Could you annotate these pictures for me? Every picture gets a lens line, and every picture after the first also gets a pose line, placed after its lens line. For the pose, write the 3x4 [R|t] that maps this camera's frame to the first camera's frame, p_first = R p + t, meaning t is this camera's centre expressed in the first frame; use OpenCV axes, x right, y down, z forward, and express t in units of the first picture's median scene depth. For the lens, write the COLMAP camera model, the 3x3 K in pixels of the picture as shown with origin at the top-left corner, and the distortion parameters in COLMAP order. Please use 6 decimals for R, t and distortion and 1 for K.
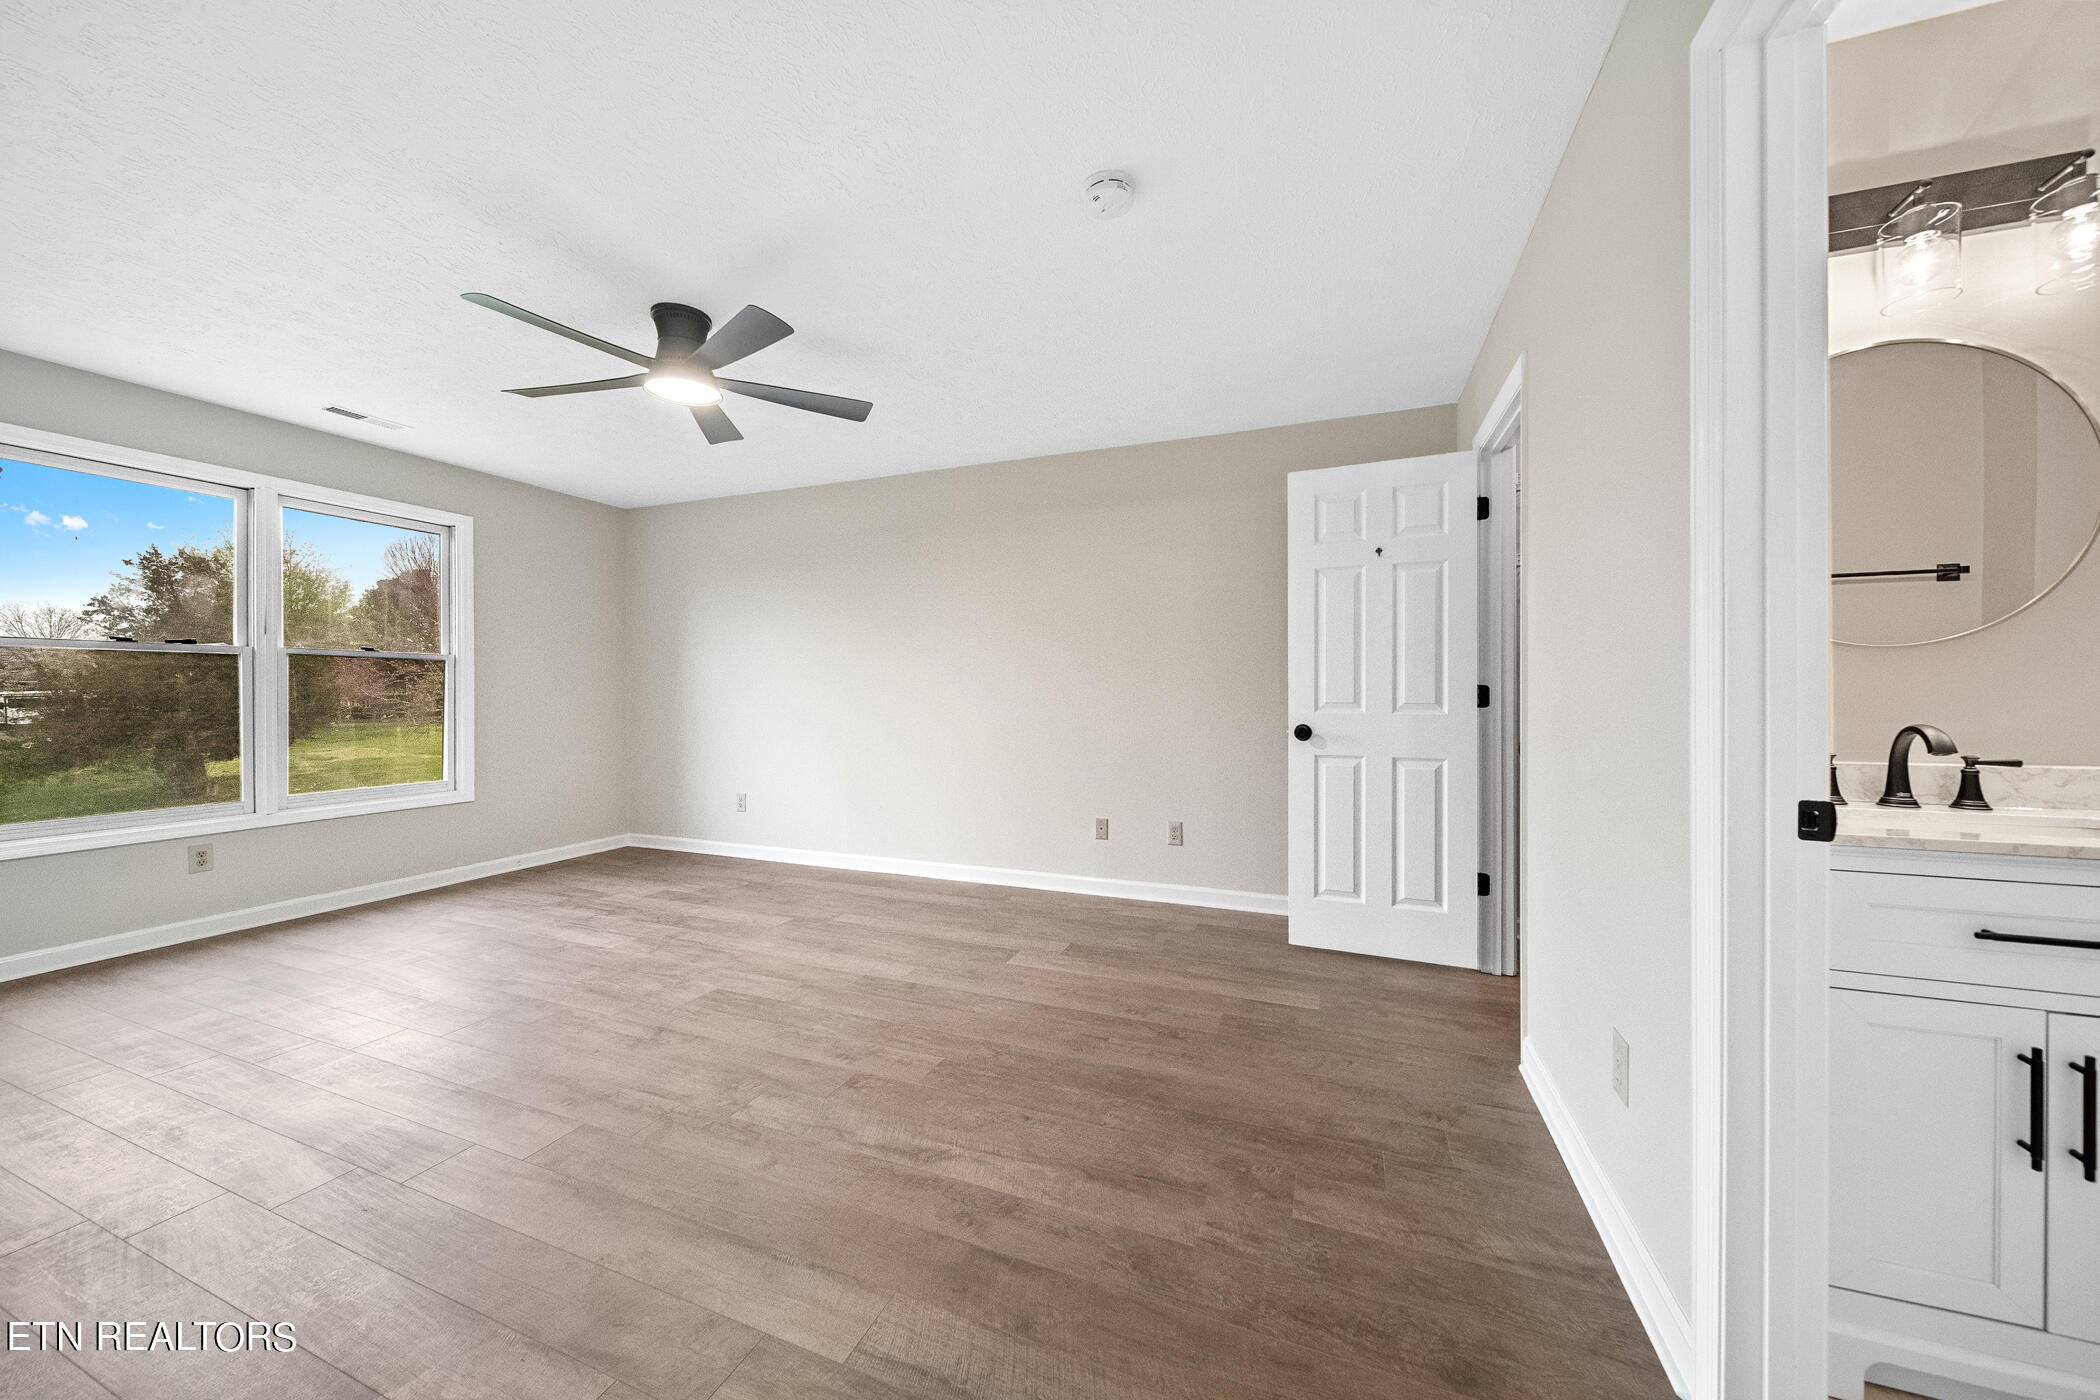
lens RADIAL K [[729.1, 0, 1047.2], [0, 729.1, 691.0], [0, 0, 1]] dist [-0.008469, -0.000269]
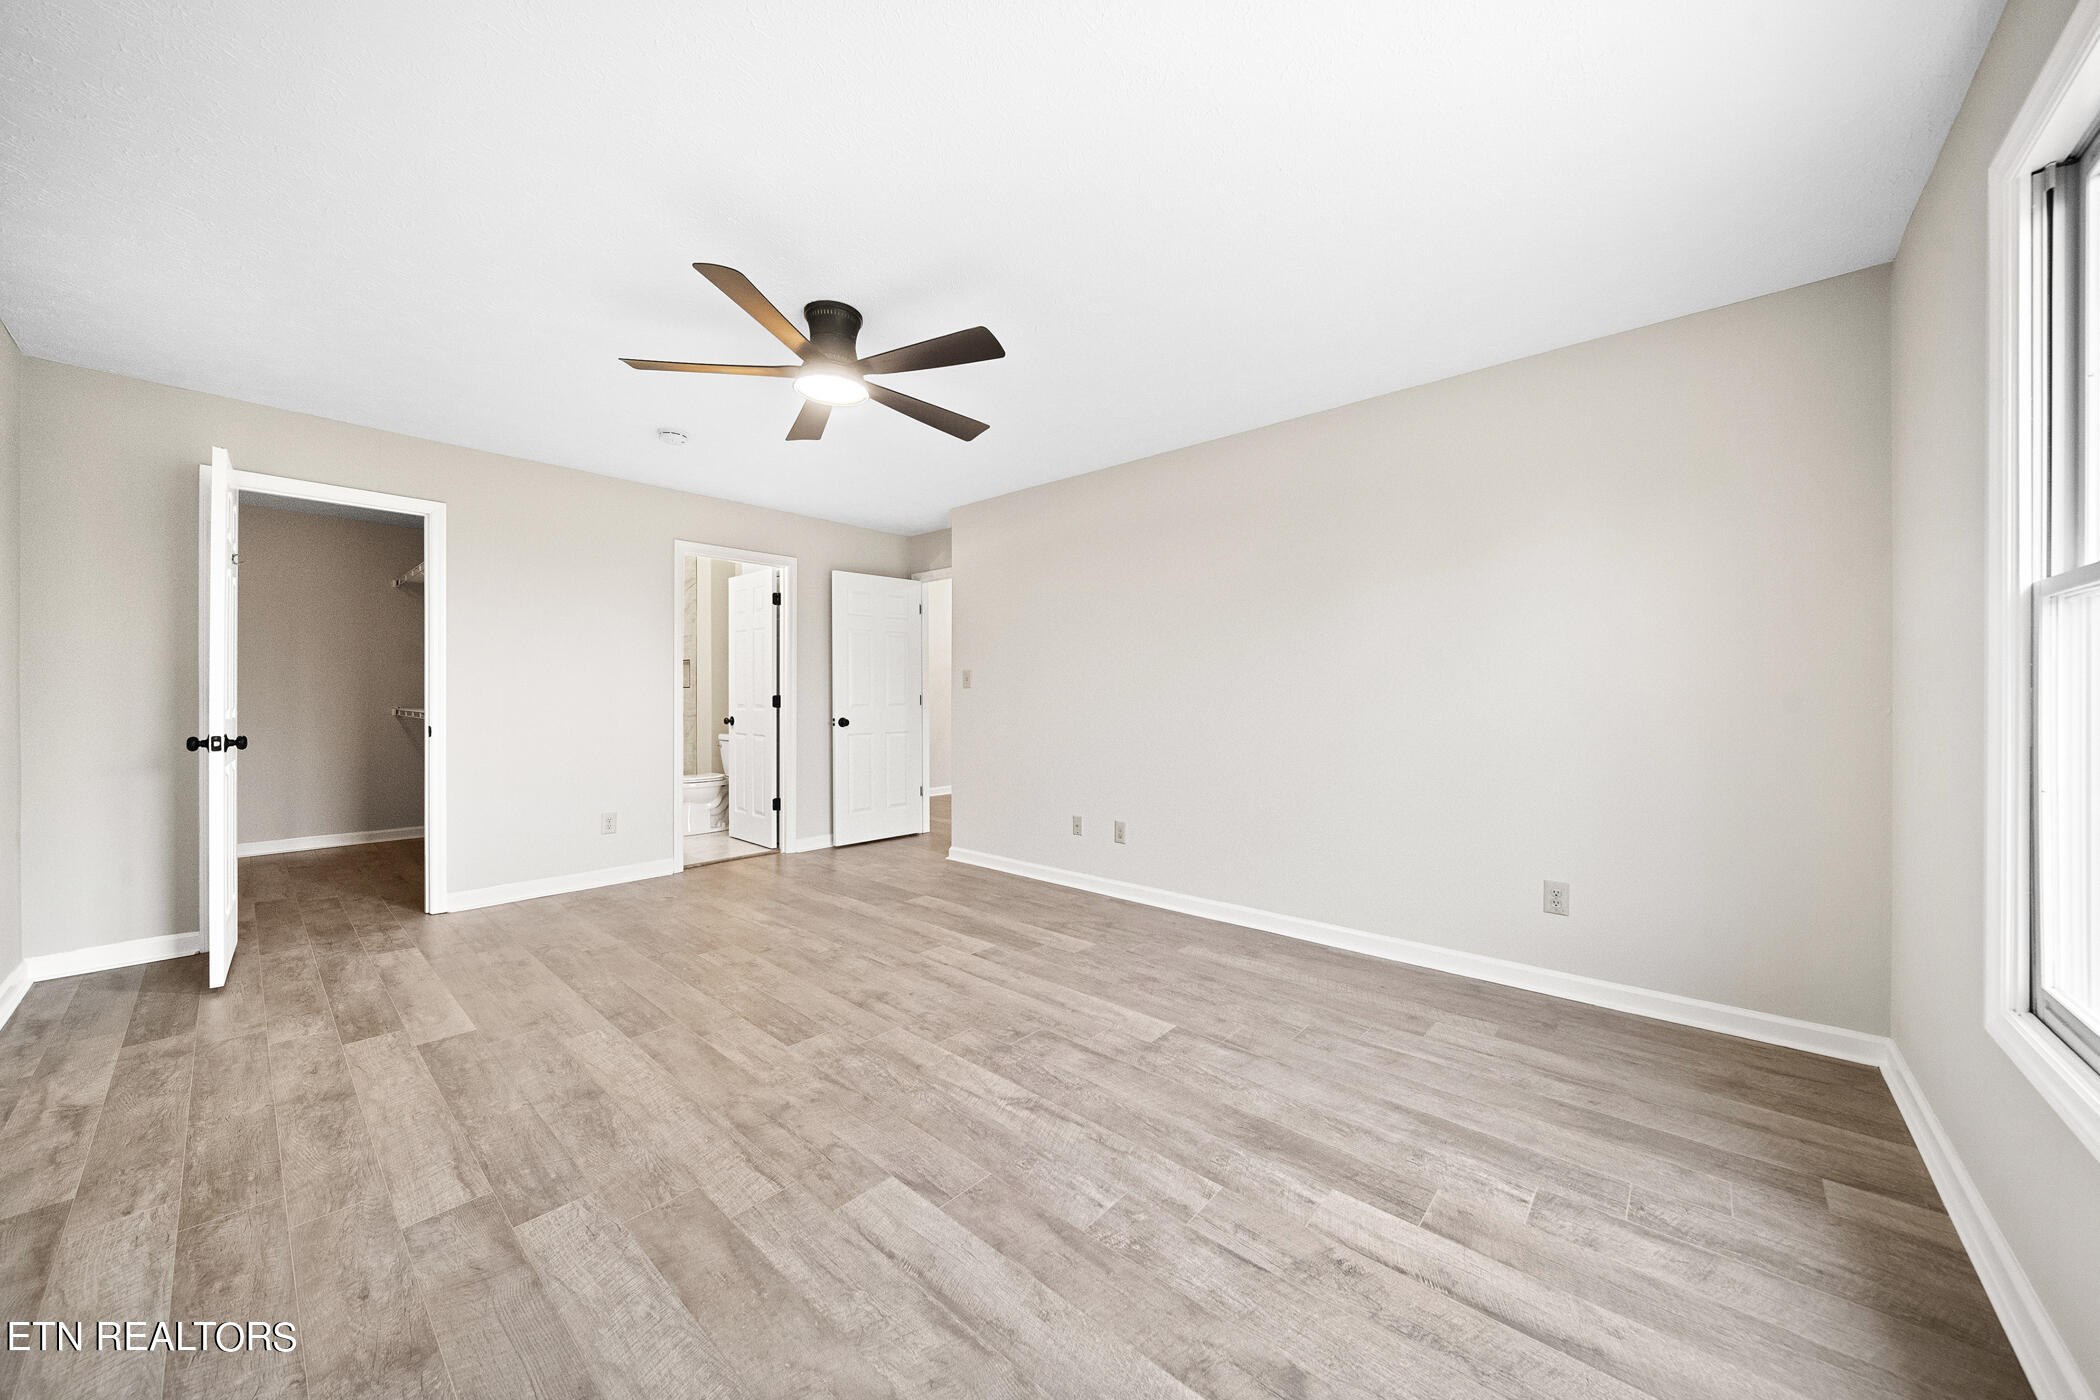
lens RADIAL K [[729.1, 0, 1048.1], [0, 729.1, 698.9], [0, 0, 1]] dist [-0.008469, -0.000269]
pose [[-0.935921, -0.004688, 0.352180, -1.222289], [-0.004076, 0.999989, 0.002479, -0.002452], [-0.352187, 0.000884, -0.935929, 1.992241]]
